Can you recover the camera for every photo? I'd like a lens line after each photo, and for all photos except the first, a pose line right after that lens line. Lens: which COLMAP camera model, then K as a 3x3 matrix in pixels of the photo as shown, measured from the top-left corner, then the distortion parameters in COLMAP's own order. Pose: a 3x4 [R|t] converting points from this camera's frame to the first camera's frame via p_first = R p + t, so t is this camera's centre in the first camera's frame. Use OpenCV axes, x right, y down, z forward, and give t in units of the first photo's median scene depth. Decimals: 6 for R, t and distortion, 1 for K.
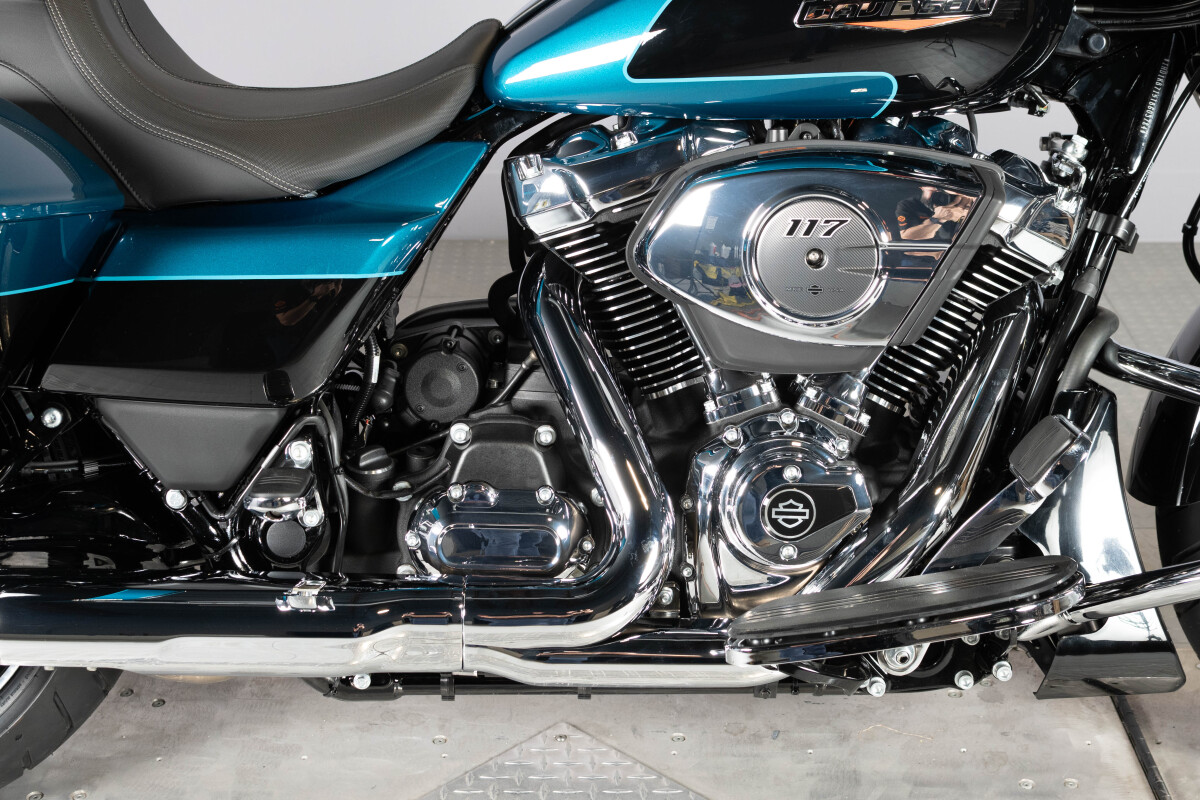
lens RADIAL K [[2027.3, 0, 598.2], [0, 2027.3, 351.7], [0, 0, 1]] dist [-0.003157, 0.069580]
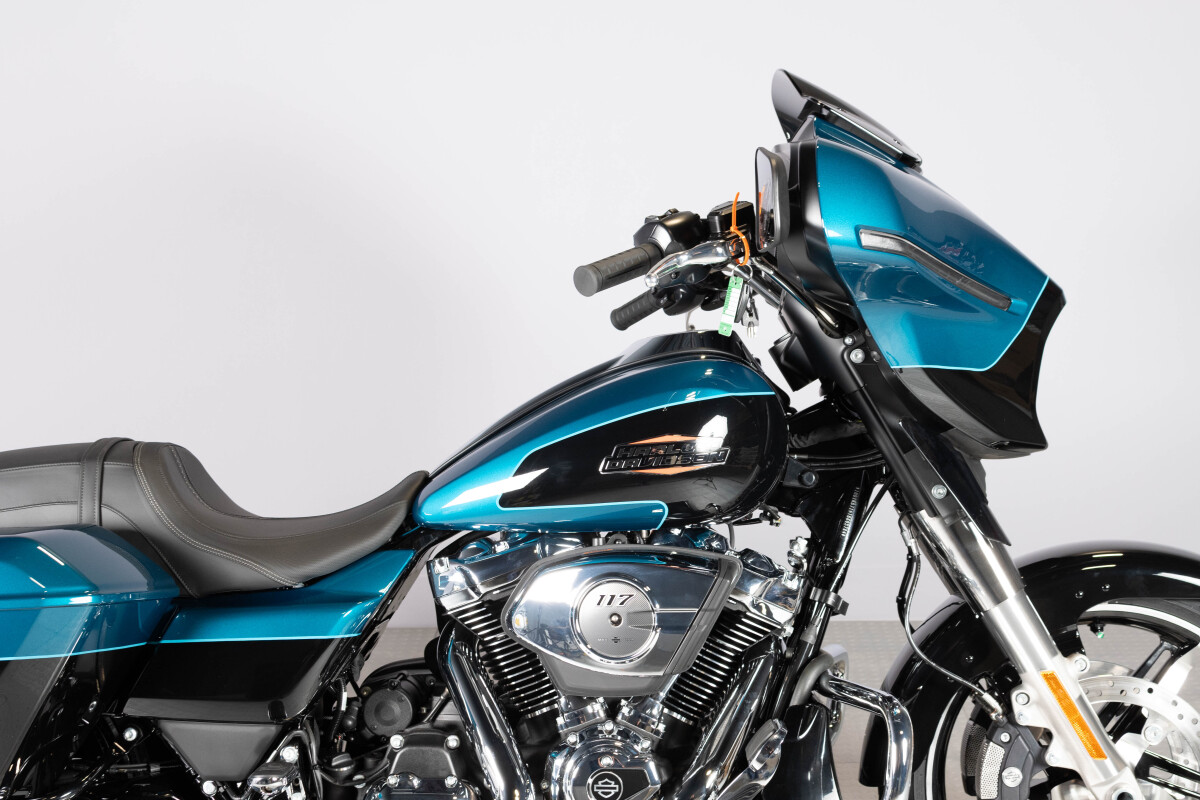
lens RADIAL K [[1830.6, 0, 600.0], [0, 1830.6, 400.0], [0, 0, 1]] dist [-0.002857, 0.045685]
pose [[0.999288, -0.022092, -0.030595, 0.132671], [0.016008, 0.982331, -0.186465, 0.047363], [0.034174, 0.185842, 0.981985, -0.392656]]
